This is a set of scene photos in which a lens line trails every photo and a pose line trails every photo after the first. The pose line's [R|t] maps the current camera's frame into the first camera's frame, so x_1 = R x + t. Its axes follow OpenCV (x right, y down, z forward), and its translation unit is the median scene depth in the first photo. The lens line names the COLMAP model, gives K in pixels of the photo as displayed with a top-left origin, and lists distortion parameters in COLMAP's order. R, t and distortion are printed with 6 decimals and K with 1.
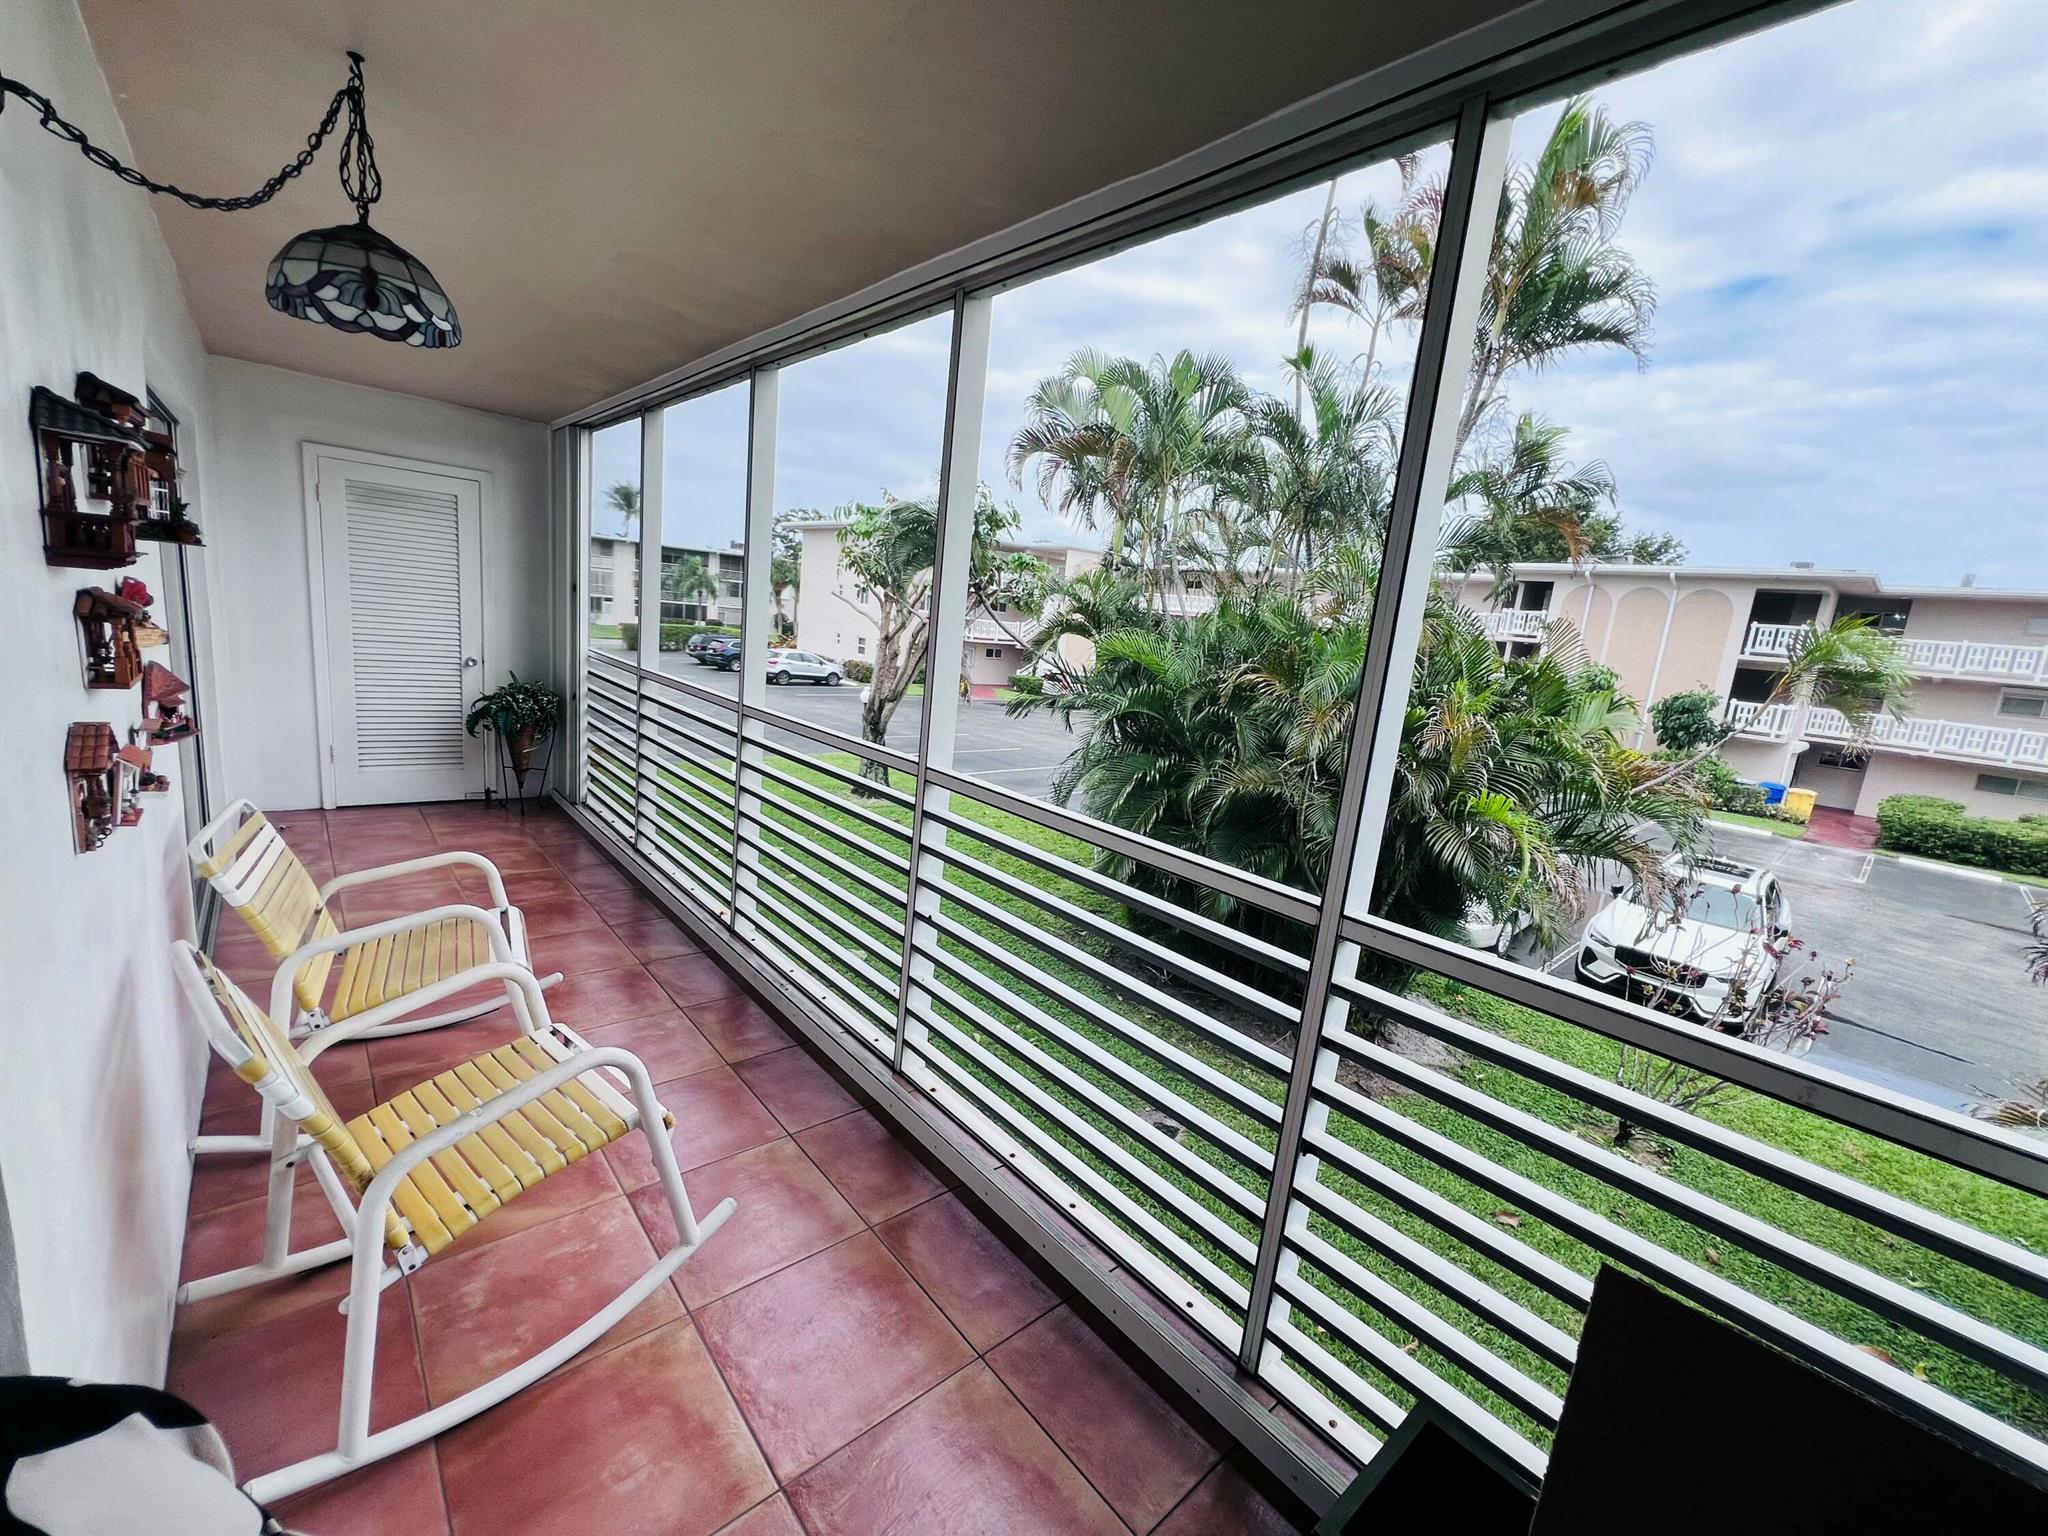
lens RADIAL K [[821.9, 0, 1026.0], [0, 821.9, 771.2], [0, 0, 1]] dist [-0.002459, 0.000688]
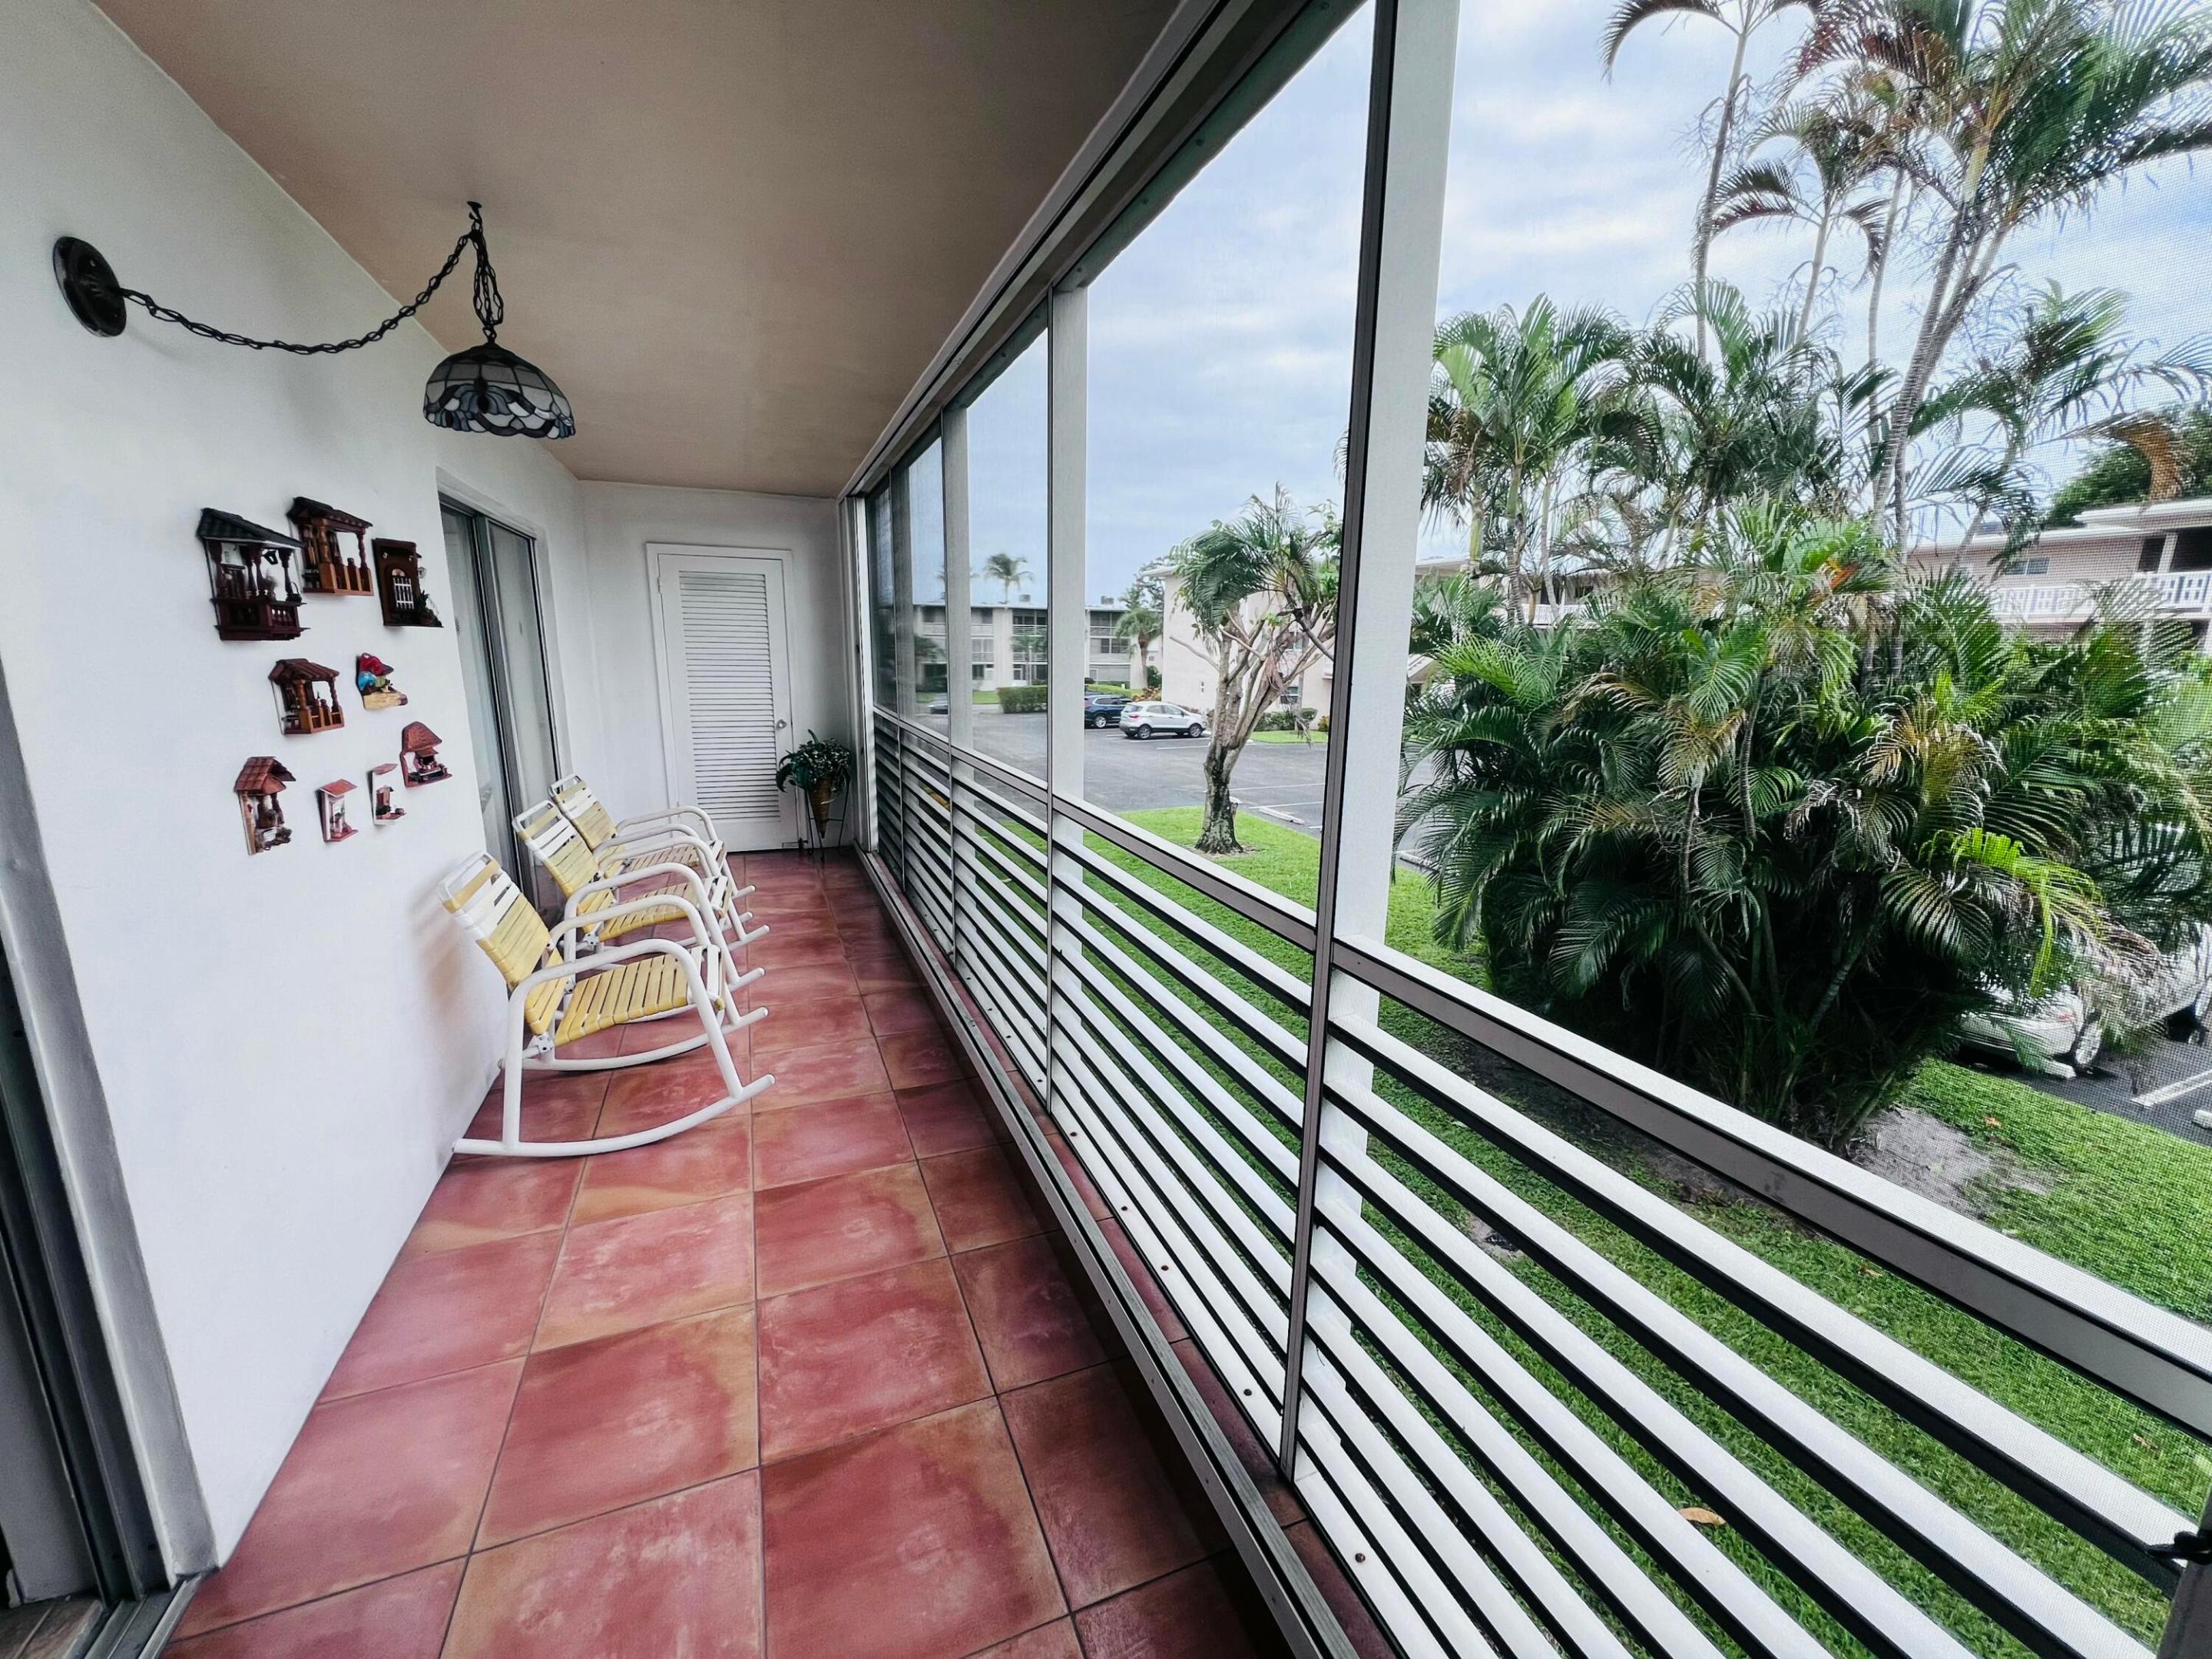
lens RADIAL K [[887.8, 0, 1108.1], [0, 887.8, 833.0], [0, 0, 1]] dist [-0.002459, 0.000688]
pose [[0.940038, -0.016040, -0.340691, 0.113239], [0.017848, 0.999838, 0.002171, 0.015070], [0.340601, -0.008121, 0.940173, 0.020066]]
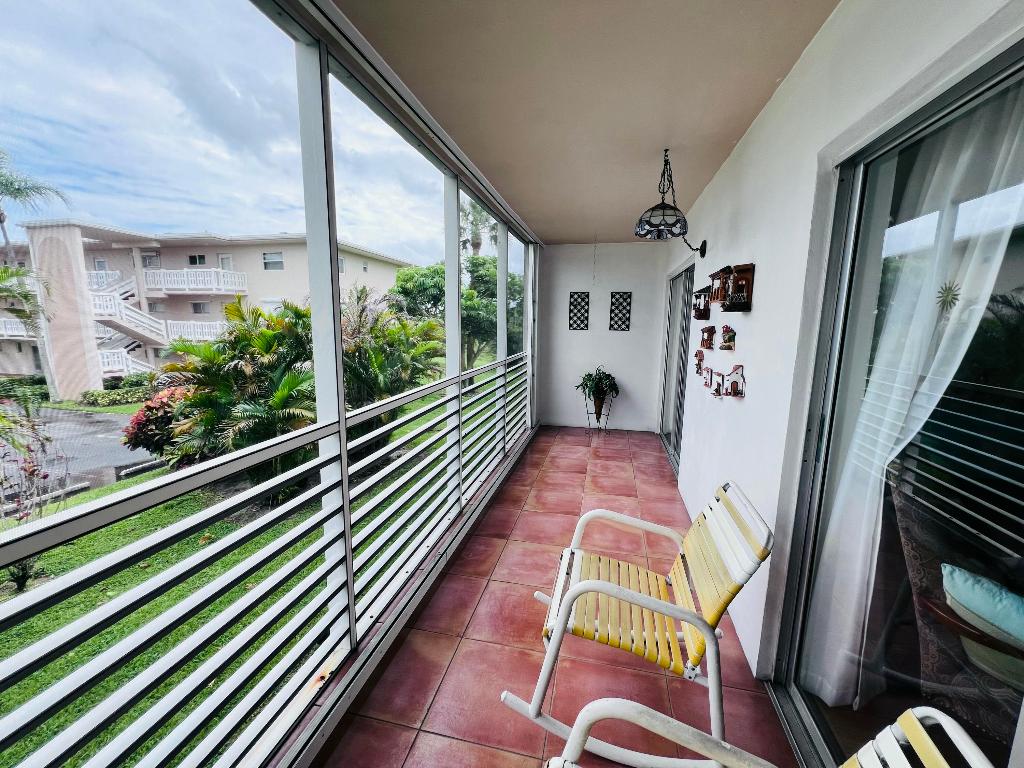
lens RADIAL K [[411.0, 0, 513.0], [0, 411.0, 385.6], [0, 0, 1]] dist [-0.002459, 0.000688]
pose [[-0.572392, -0.228436, 0.787518, -0.446384], [0.091335, 0.936673, 0.338086, -0.142844], [-0.814878, 0.265445, -0.515280, 0.580183]]
